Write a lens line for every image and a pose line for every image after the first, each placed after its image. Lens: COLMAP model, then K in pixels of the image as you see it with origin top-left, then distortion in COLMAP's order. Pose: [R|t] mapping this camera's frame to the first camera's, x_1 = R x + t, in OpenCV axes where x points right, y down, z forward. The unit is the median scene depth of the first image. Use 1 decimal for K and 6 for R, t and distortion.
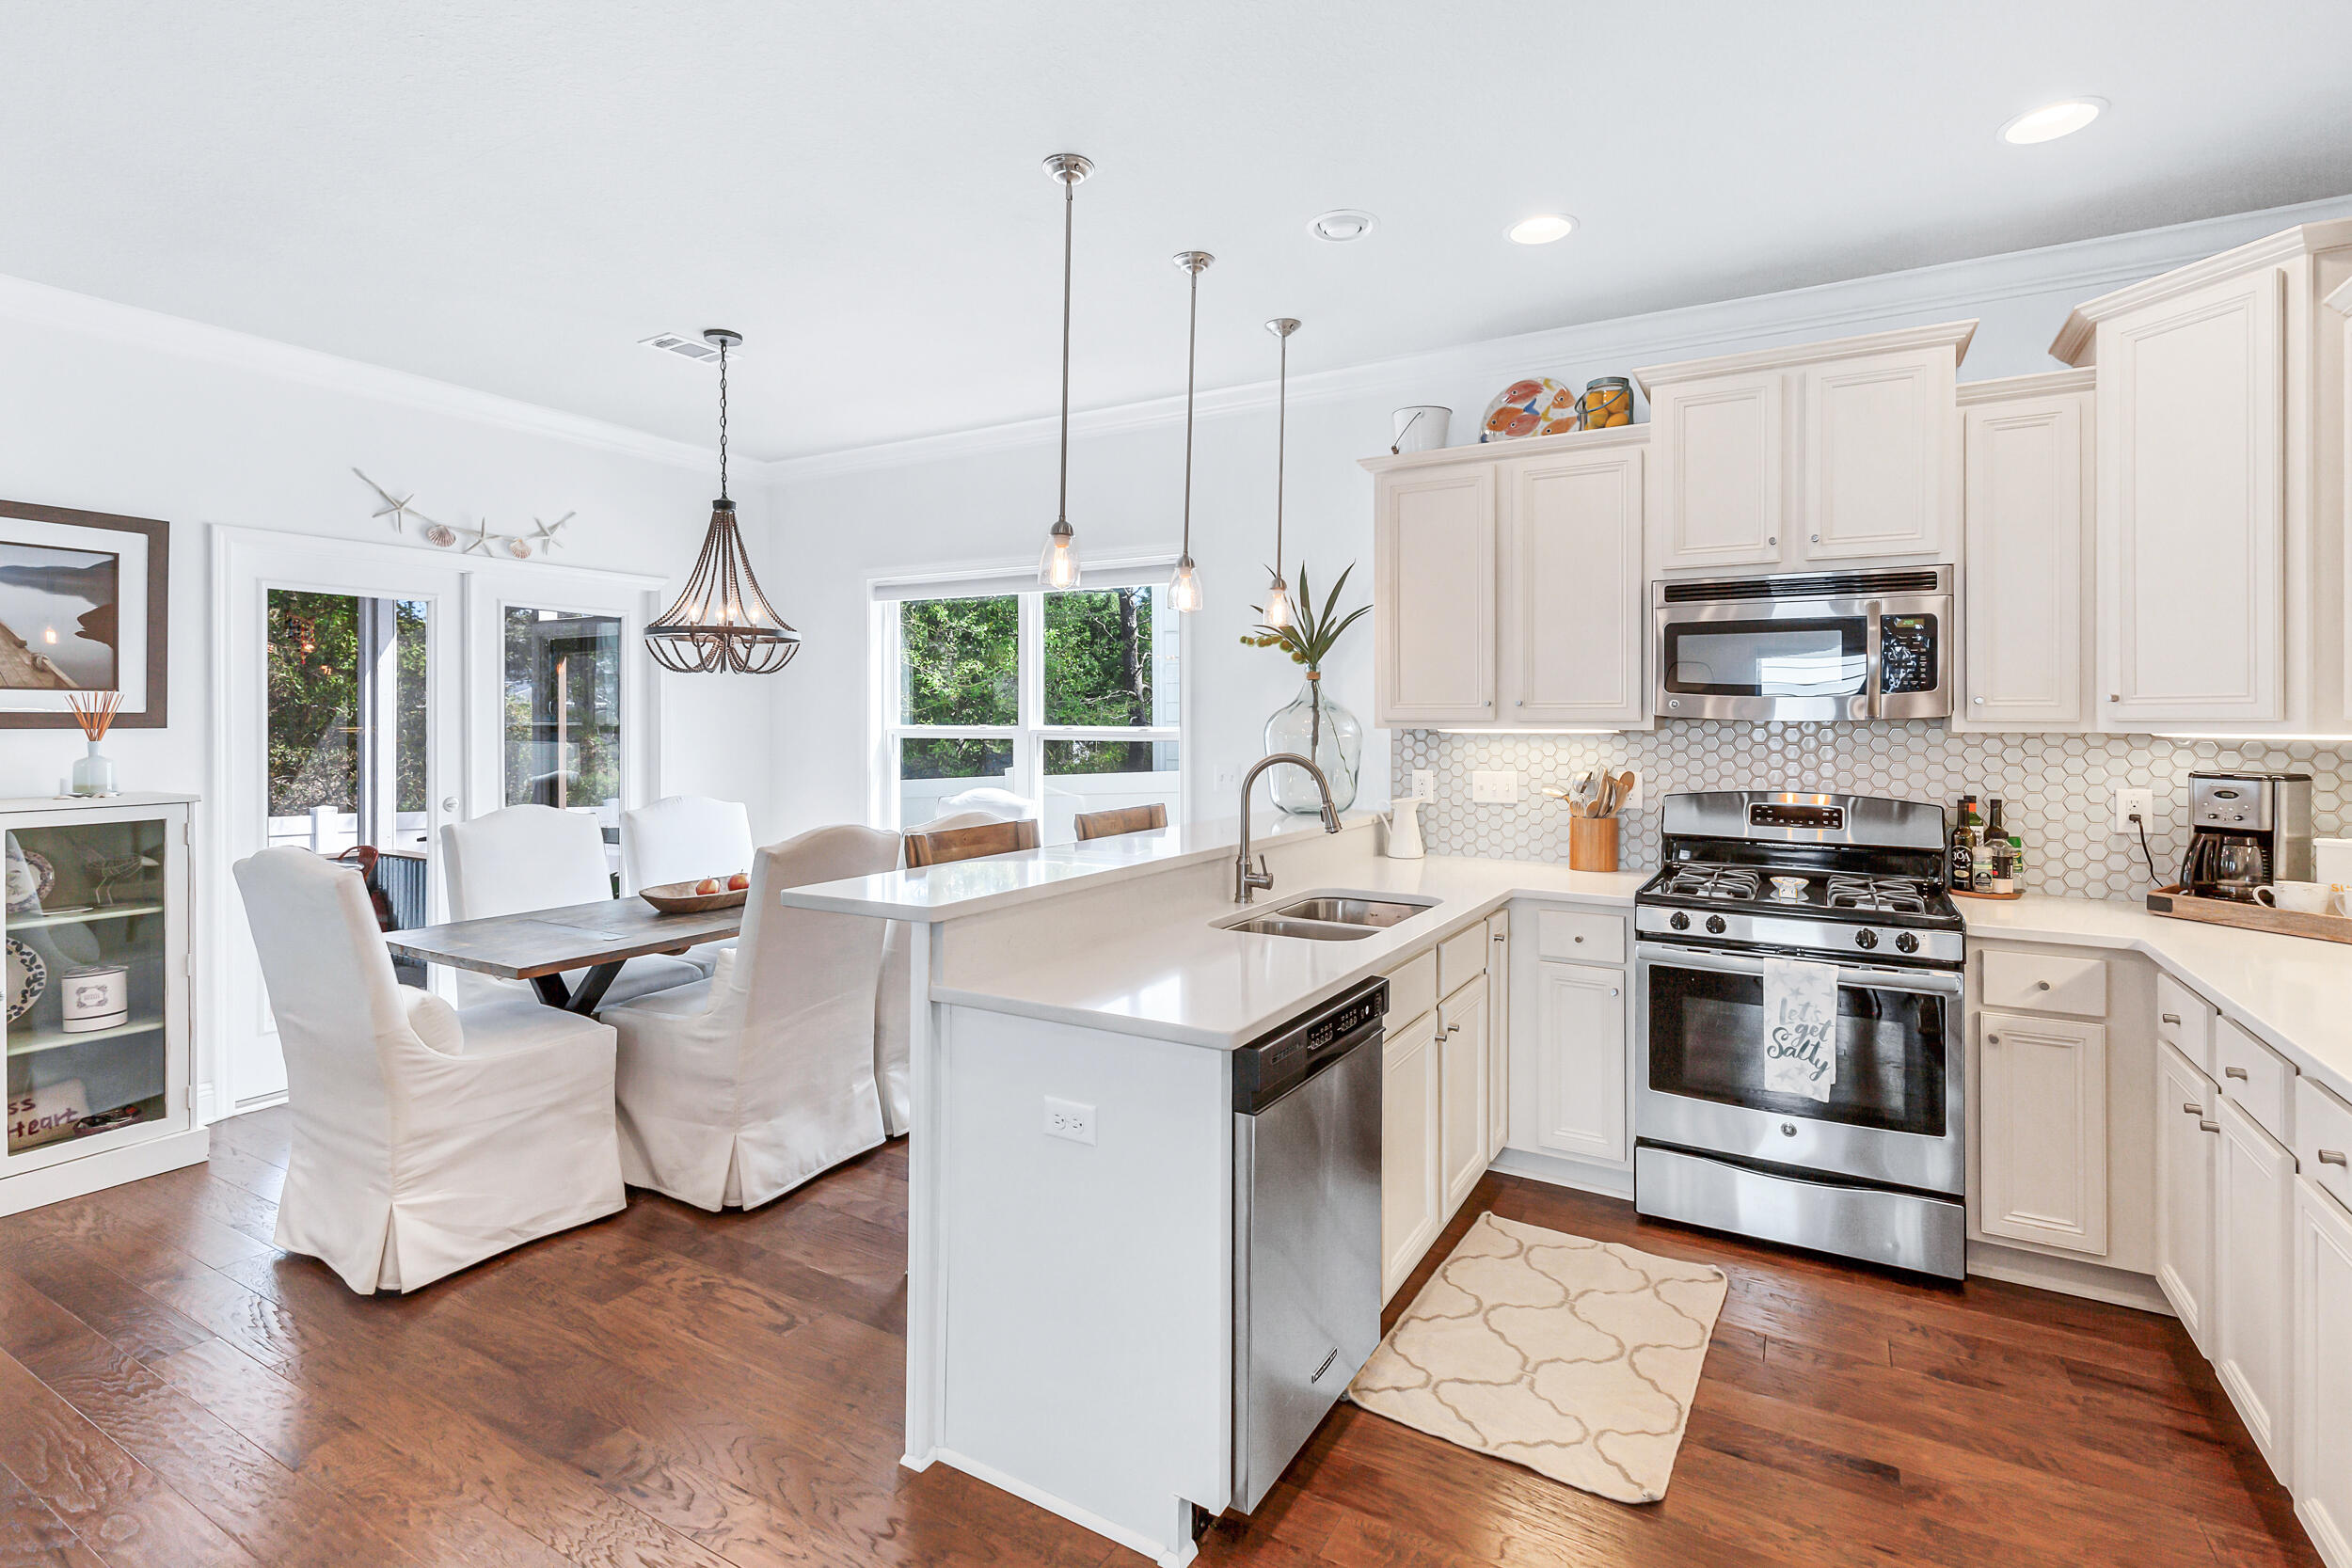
lens RADIAL K [[1094.0, 0, 1186.0], [0, 1094.0, 713.0], [0, 0, 1]] dist [0.006774, -0.000603]
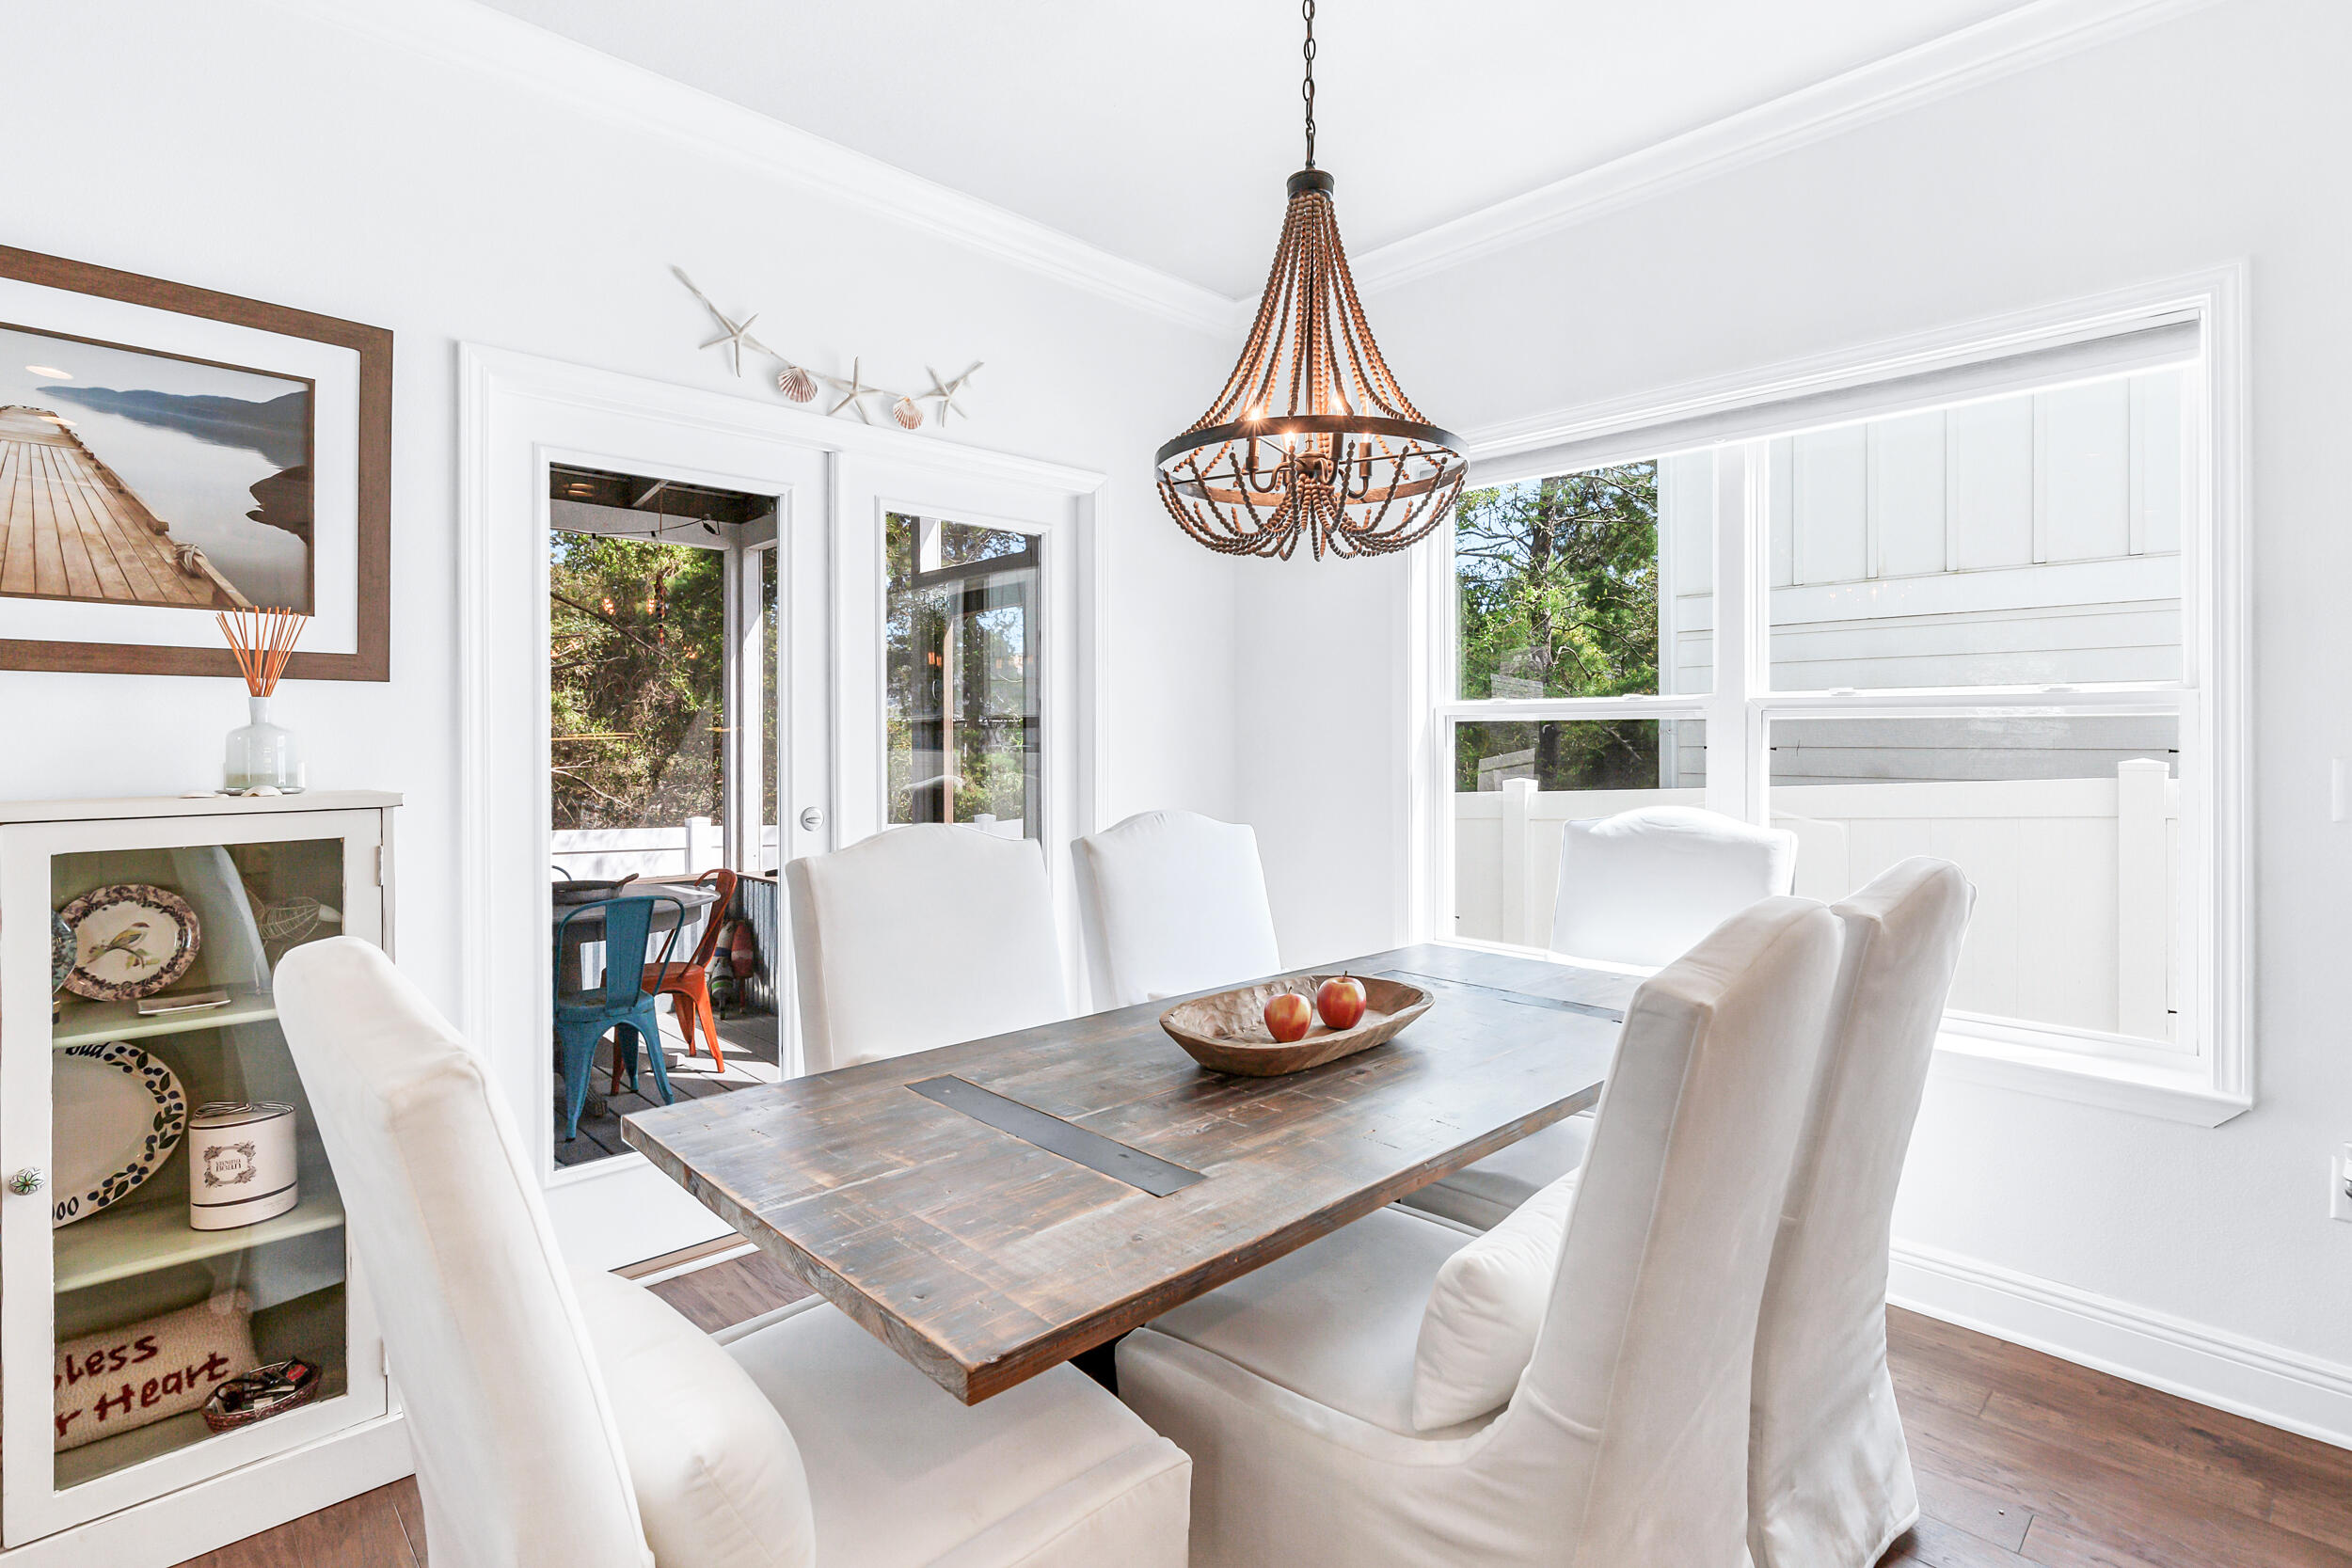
lens RADIAL K [[1120.8, 0, 1180.5], [0, 1120.8, 723.2], [0, 0, 1]] dist [0.000206, -0.000359]
pose [[0.959790, -0.008781, -0.280580, -0.391595], [0.005651, 0.999912, -0.011965, 0.050756], [0.280661, 0.009898, 0.959756, 0.604277]]
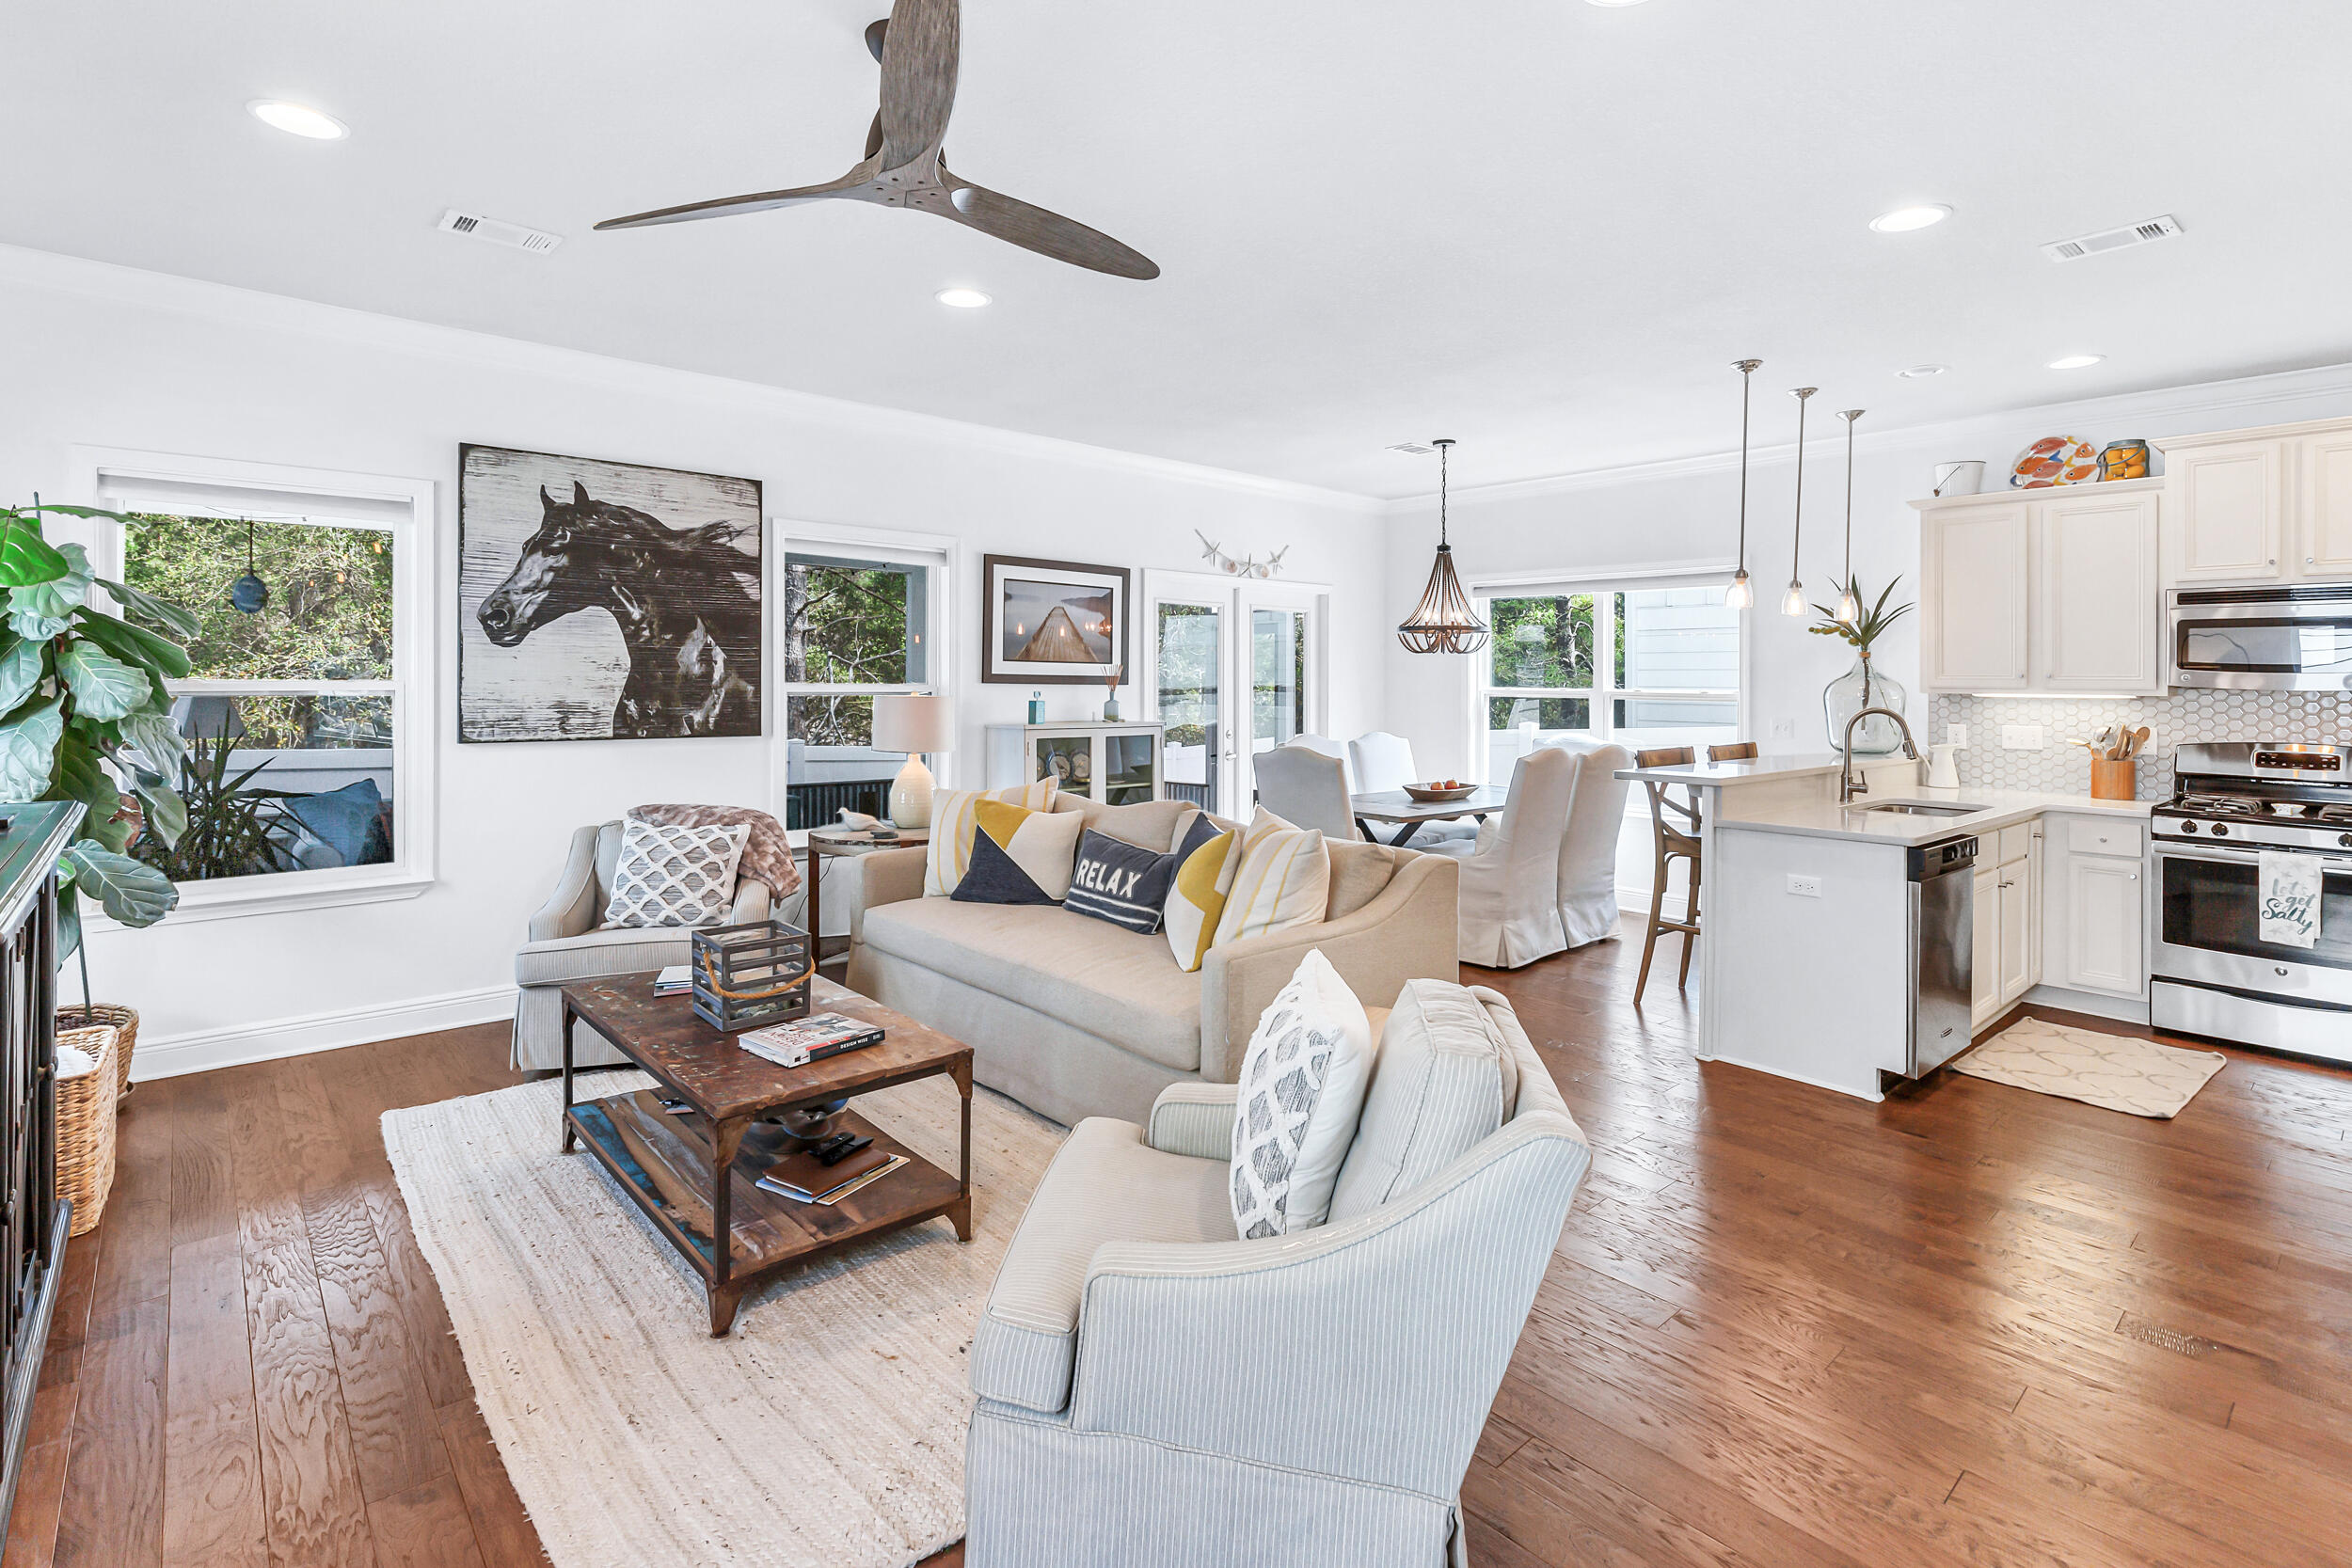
lens RADIAL K [[1101.3, 0, 1170.9], [0, 1101.3, 668.8], [0, 0, 1]] dist [-0.000728, -0.000196]
pose [[0.944783, 0.004369, -0.327666, -0.309407], [-0.006718, 0.999959, -0.006038, -0.002037], [0.327627, 0.007906, 0.944774, -0.731969]]
